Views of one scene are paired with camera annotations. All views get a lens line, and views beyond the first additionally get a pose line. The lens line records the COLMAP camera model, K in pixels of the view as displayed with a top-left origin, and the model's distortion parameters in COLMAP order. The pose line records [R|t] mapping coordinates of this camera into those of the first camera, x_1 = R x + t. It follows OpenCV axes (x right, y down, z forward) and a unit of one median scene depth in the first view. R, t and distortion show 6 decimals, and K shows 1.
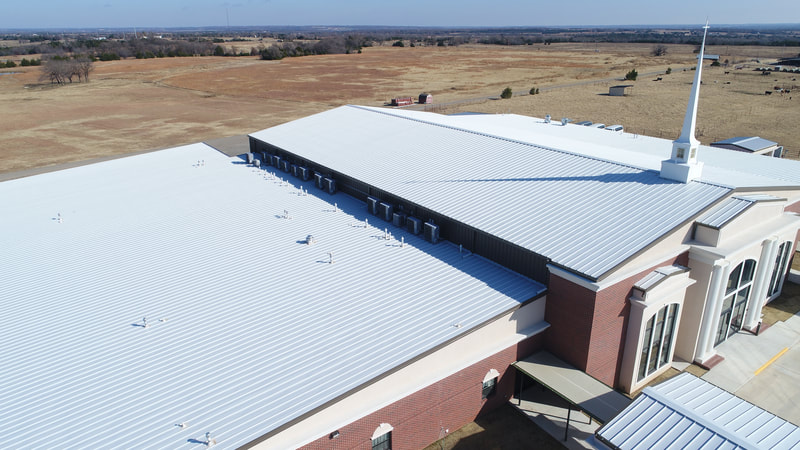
lens RADIAL K [[534.5, 0, 399.0], [0, 534.5, 223.1], [0, 0, 1]] dist [-0.004383, 0.000223]
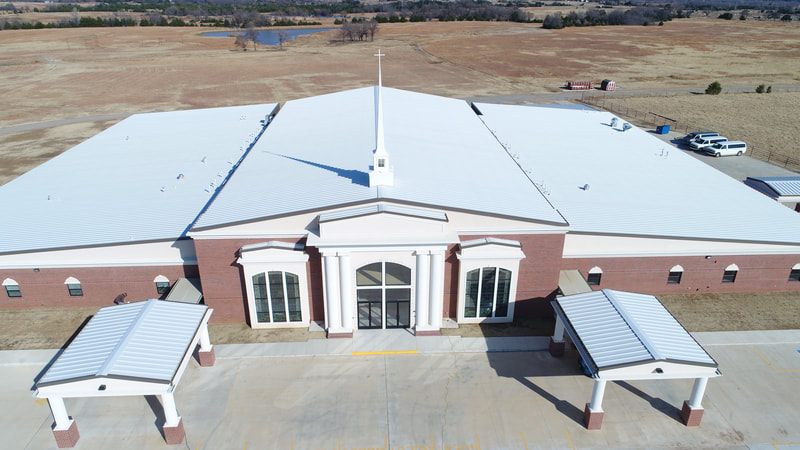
lens RADIAL K [[534.5, 0, 399.0], [0, 534.5, 223.1], [0, 0, 1]] dist [-0.004383, 0.000223]
pose [[0.841793, 0.227374, -0.489577, 0.141963], [-0.197151, 0.973807, 0.113279, -0.017125], [0.502511, 0.001163, 0.864570, 0.002998]]
